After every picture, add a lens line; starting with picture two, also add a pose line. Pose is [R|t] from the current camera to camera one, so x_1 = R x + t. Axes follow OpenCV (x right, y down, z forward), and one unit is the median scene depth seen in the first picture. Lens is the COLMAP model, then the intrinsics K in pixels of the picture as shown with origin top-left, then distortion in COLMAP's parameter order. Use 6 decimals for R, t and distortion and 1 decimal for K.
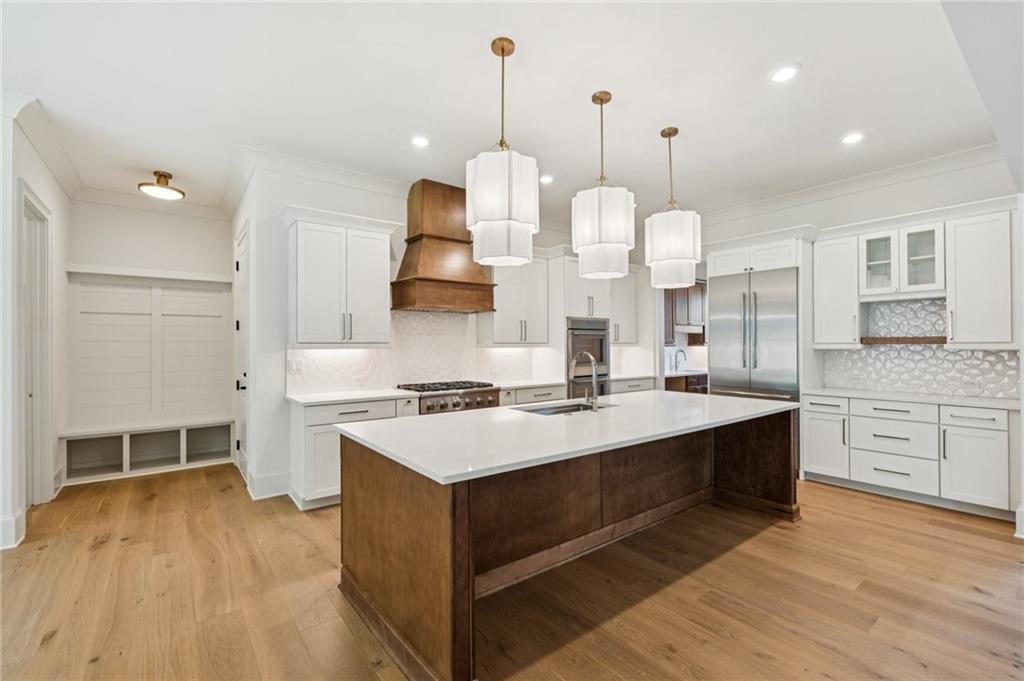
lens RADIAL K [[445.5, 0, 512.4], [0, 445.5, 345.8], [0, 0, 1]] dist [0.002522, 0.000220]
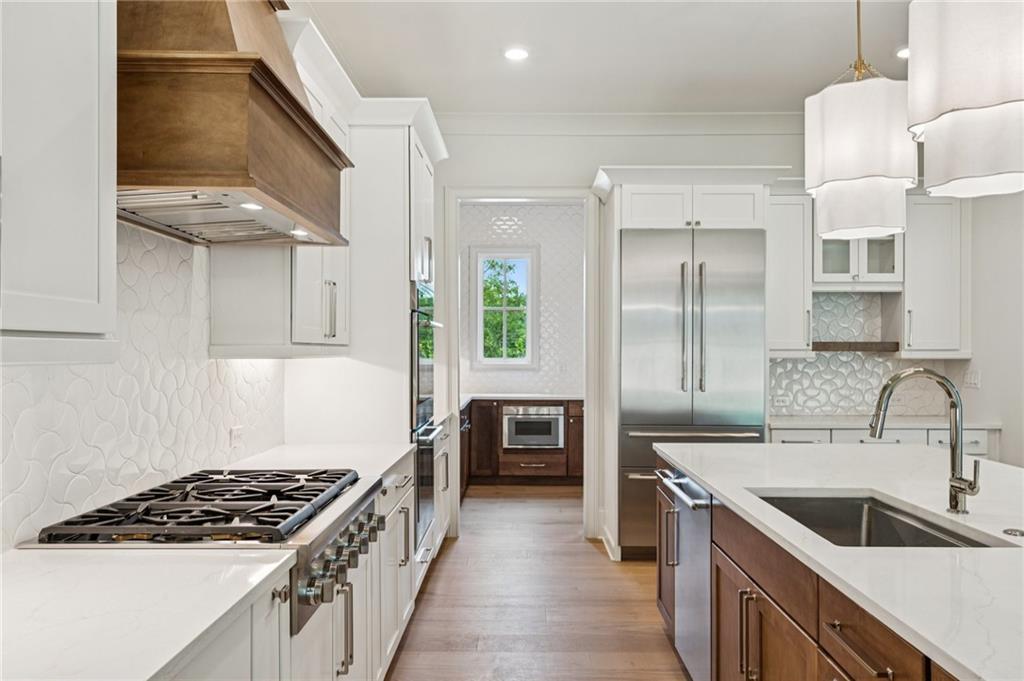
lens RADIAL K [[779.0, 0, 515.0], [0, 779.0, 346.0], [0, 0, 1]] dist [-0.009605, -0.002304]
pose [[0.622880, 0.009701, 0.782257, -0.467277], [-0.003547, 0.999948, -0.009576, 0.001201], [-0.782309, 0.003190, 0.622882, 0.602912]]
